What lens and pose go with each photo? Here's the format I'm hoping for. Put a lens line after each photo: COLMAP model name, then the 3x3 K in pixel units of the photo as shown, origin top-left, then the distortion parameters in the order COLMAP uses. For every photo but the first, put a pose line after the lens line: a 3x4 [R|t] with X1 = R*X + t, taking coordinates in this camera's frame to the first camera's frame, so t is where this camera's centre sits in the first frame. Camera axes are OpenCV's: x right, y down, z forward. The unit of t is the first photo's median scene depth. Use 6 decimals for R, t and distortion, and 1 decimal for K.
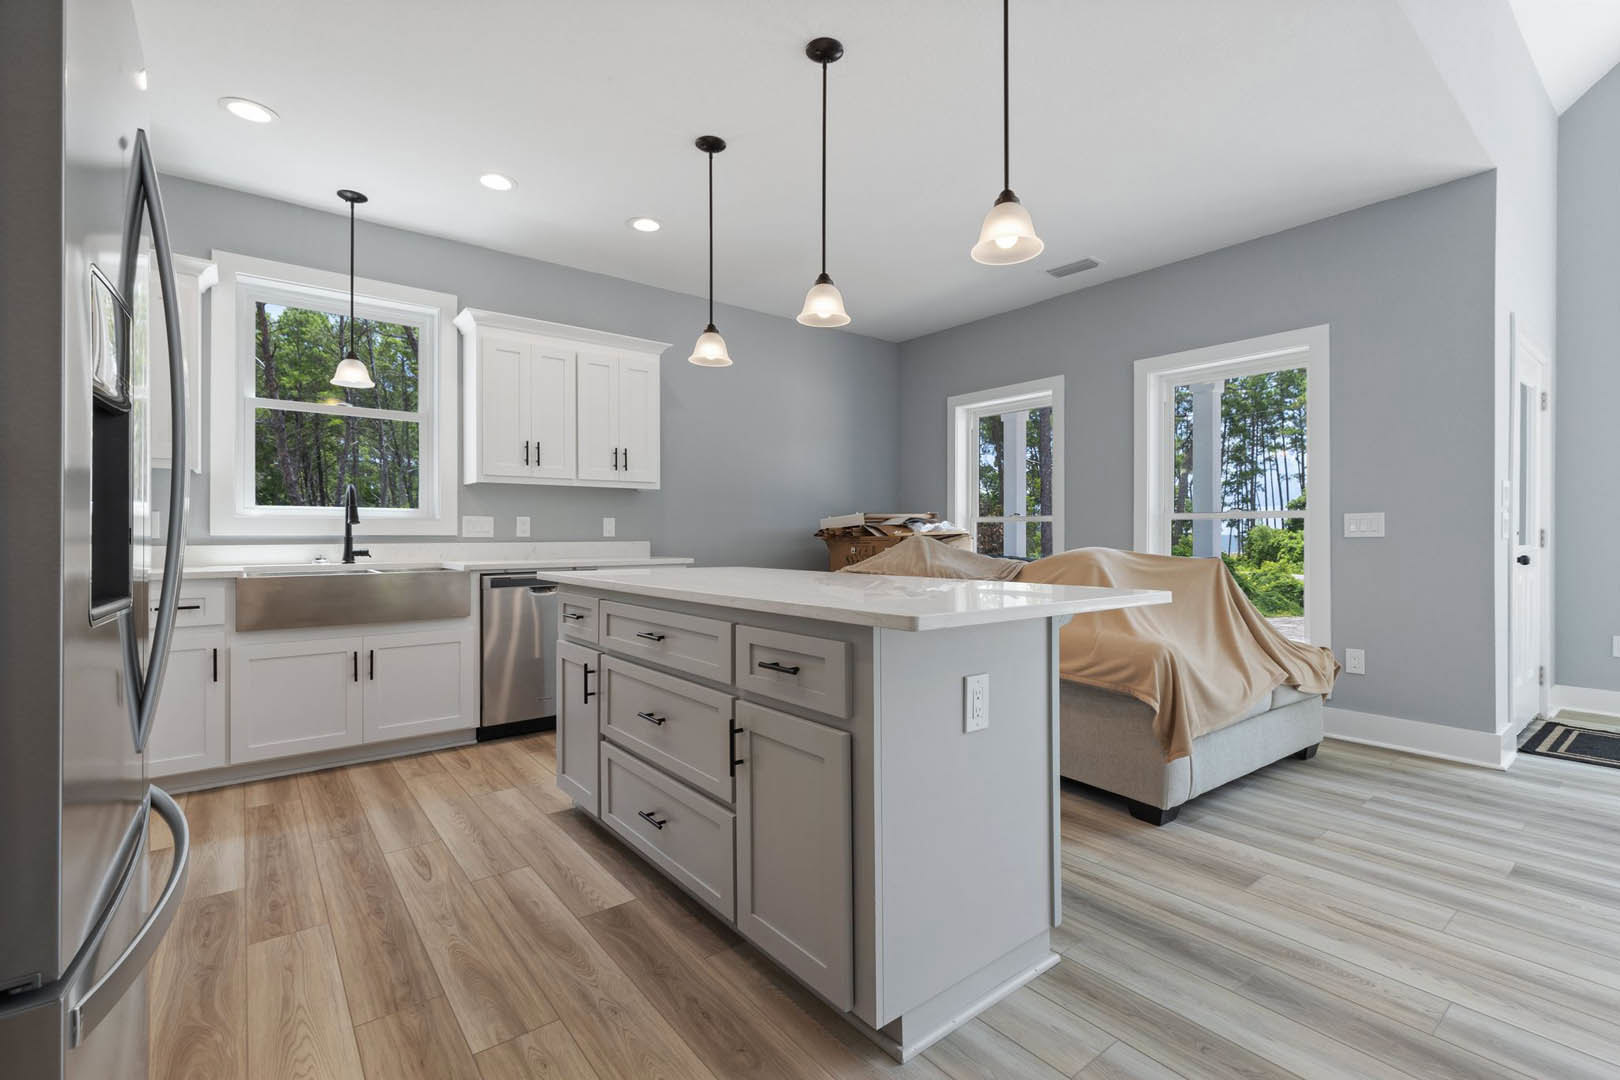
lens RADIAL K [[731.1, 0, 826.9], [0, 731.1, 534.7], [0, 0, 1]] dist [0.008232, -0.000405]
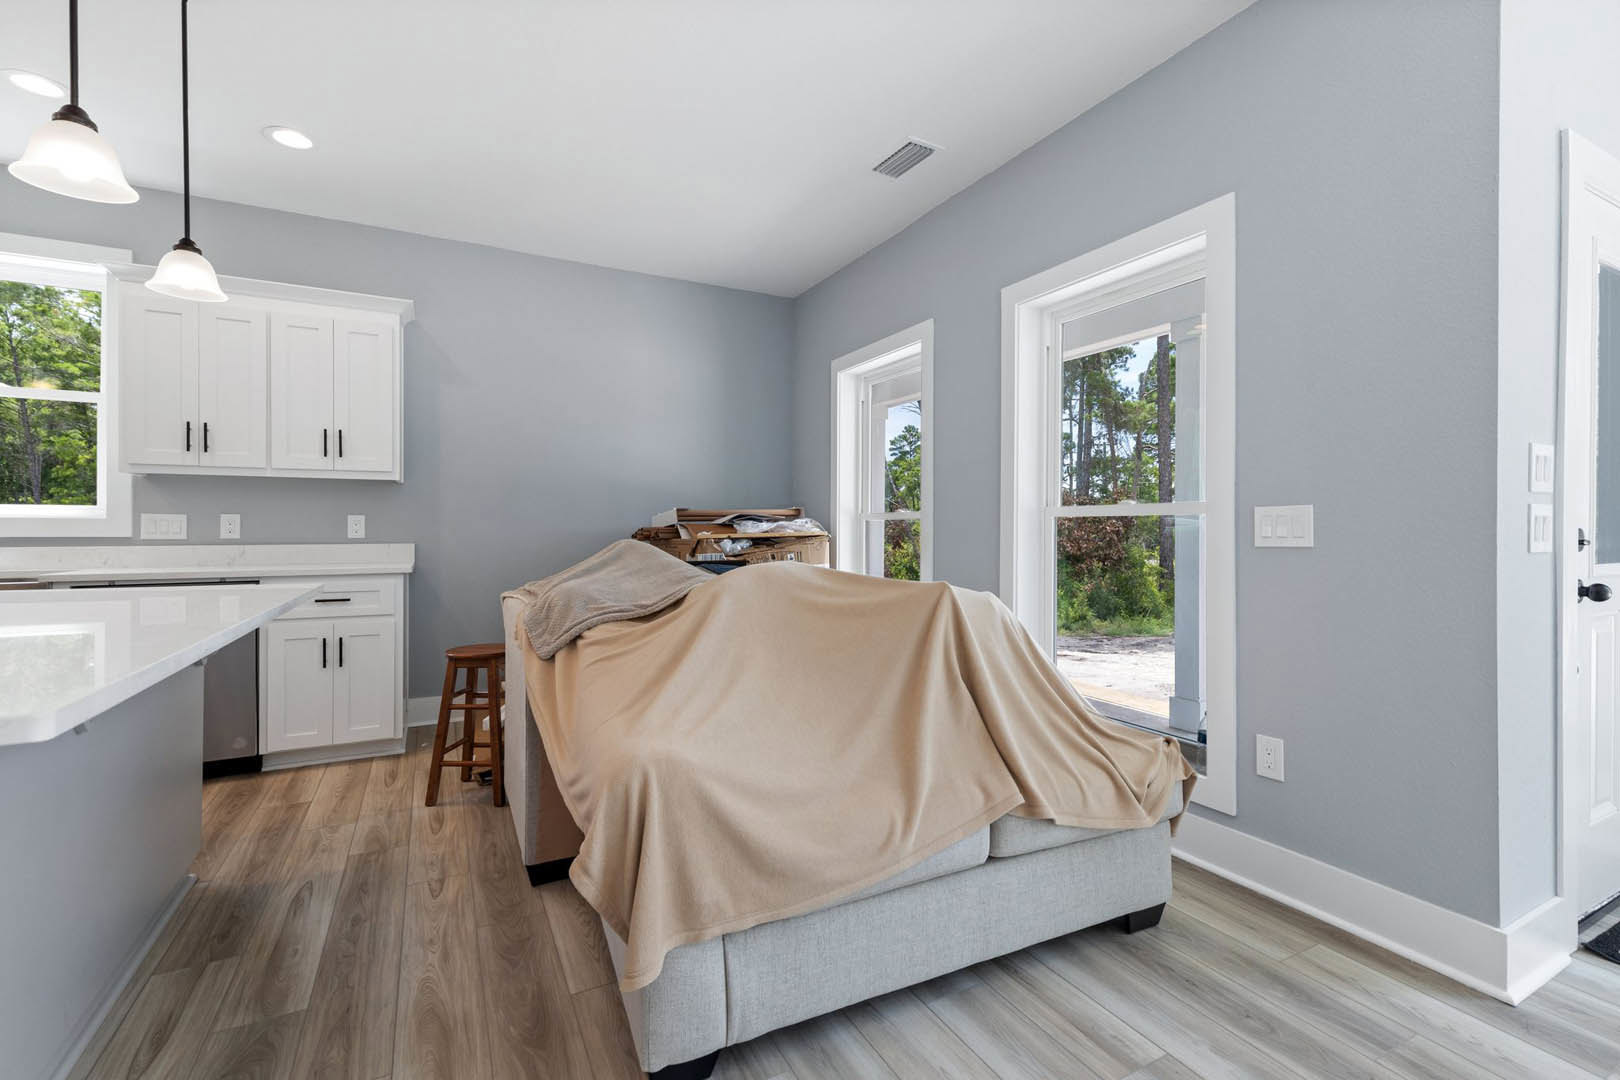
lens RADIAL K [[731.1, 0, 826.2], [0, 731.1, 528.9], [0, 0, 1]] dist [0.008232, -0.000405]
pose [[0.982775, 0.001608, -0.184797, 0.467773], [-0.001857, 0.999998, -0.001177, -0.009328], [0.184795, 0.001500, 0.982776, 0.346807]]
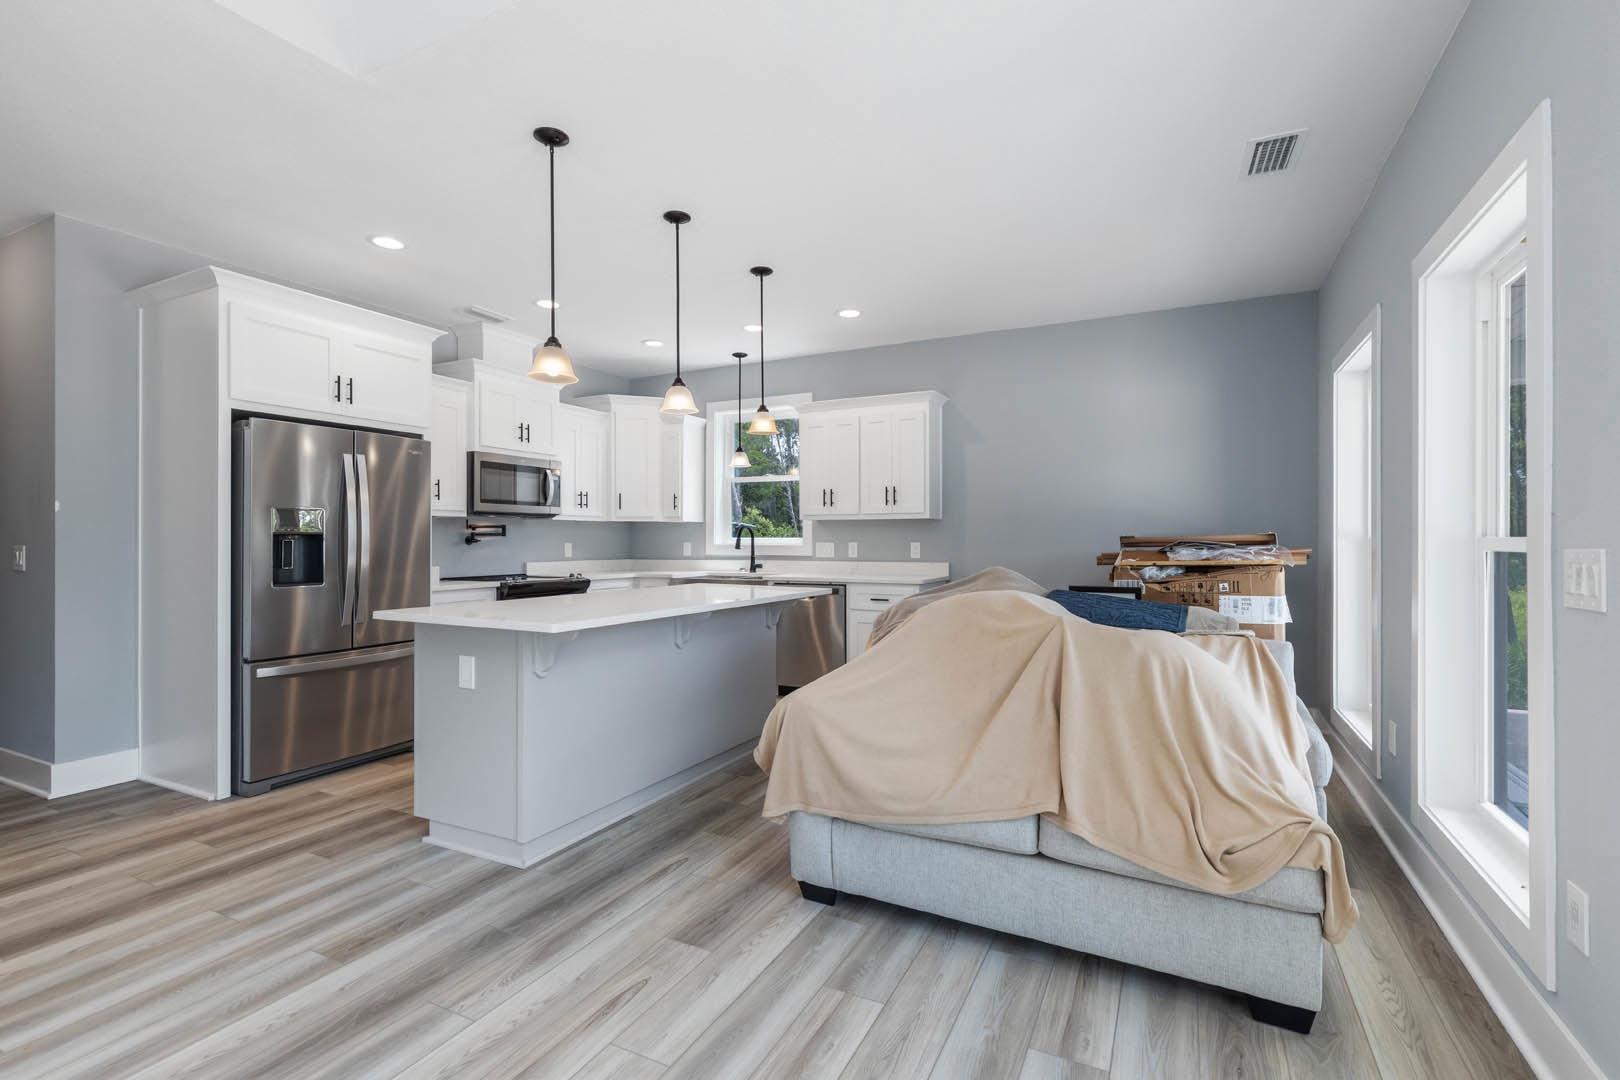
lens RADIAL K [[731.1, 0, 819.5], [0, 731.1, 537.4], [0, 0, 1]] dist [0.008232, -0.000405]
pose [[0.414441, -0.003135, -0.910071, 0.897390], [-0.001219, 0.999991, -0.004001, -0.032522], [0.910075, 0.002768, 0.414434, 0.444369]]
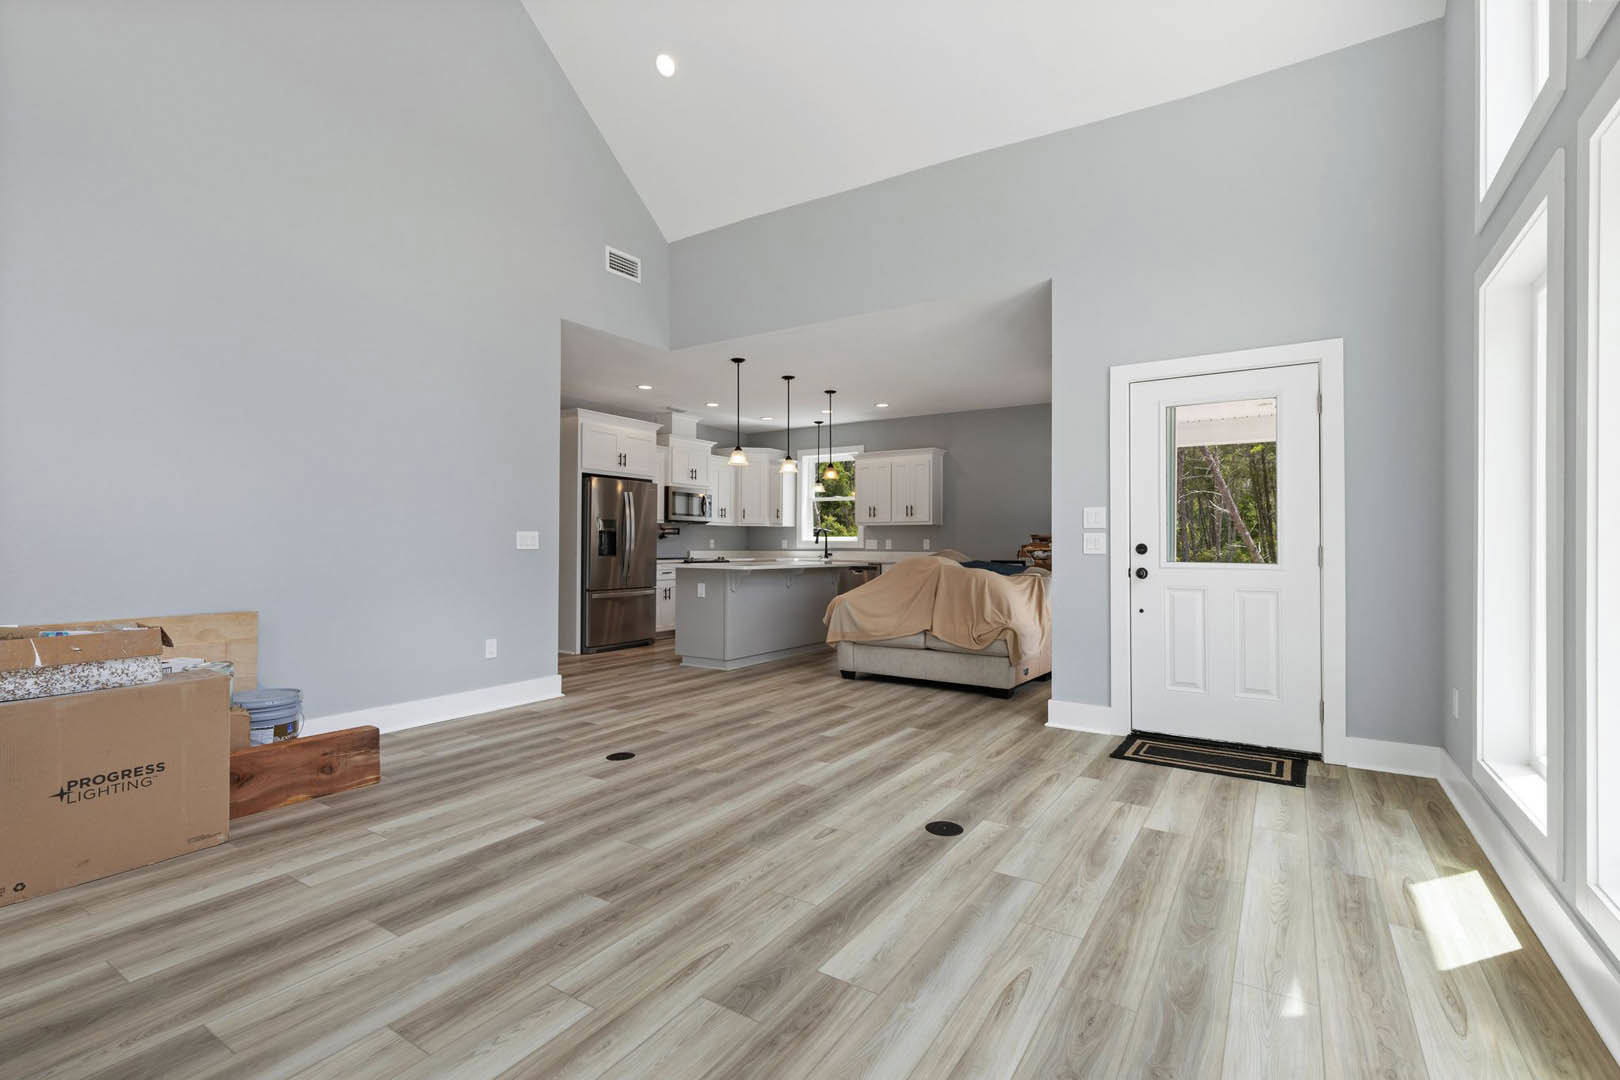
lens RADIAL K [[731.1, 0, 819.0], [0, 731.1, 534.4], [0, 0, 1]] dist [0.008232, -0.000405]
pose [[0.313748, -0.013337, -0.949413, 1.780154], [-0.006891, 0.999843, -0.016323, -0.004133], [0.949481, 0.011664, 0.313607, 0.155439]]
